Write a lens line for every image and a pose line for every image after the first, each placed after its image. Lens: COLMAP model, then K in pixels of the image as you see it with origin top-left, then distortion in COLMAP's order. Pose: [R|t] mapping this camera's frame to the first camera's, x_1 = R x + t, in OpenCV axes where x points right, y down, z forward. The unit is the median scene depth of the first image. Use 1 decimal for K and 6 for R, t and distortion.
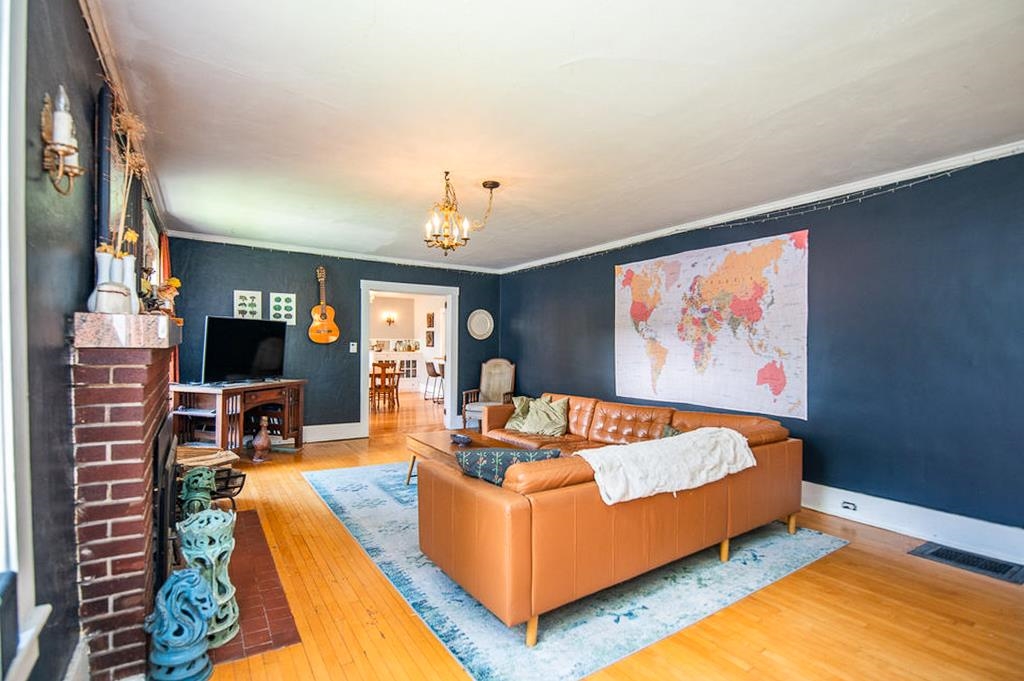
lens RADIAL K [[465.0, 0, 511.6], [0, 465.0, 344.0], [0, 0, 1]] dist [0.003755, -0.000108]
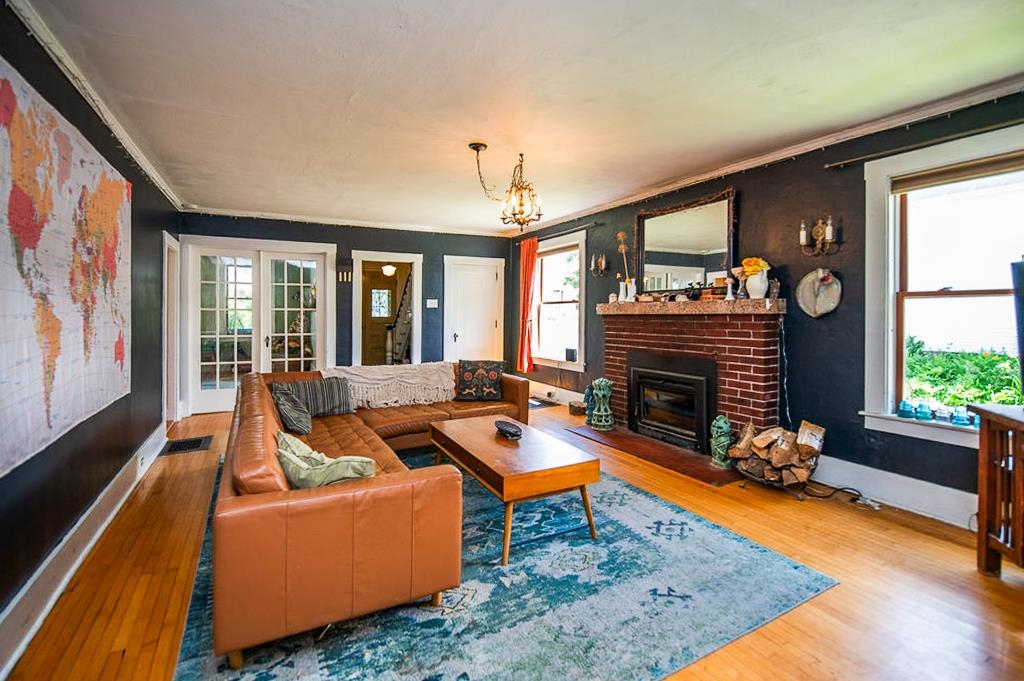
lens RADIAL K [[465.0, 0, 505.5], [0, 465.0, 316.6], [0, 0, 1]] dist [0.003755, -0.000108]
pose [[-0.995593, -0.006475, 0.093551, -0.166853], [-0.006415, 0.999979, 0.000936, 0.004526], [-0.093555, 0.000331, -0.995614, 1.691354]]
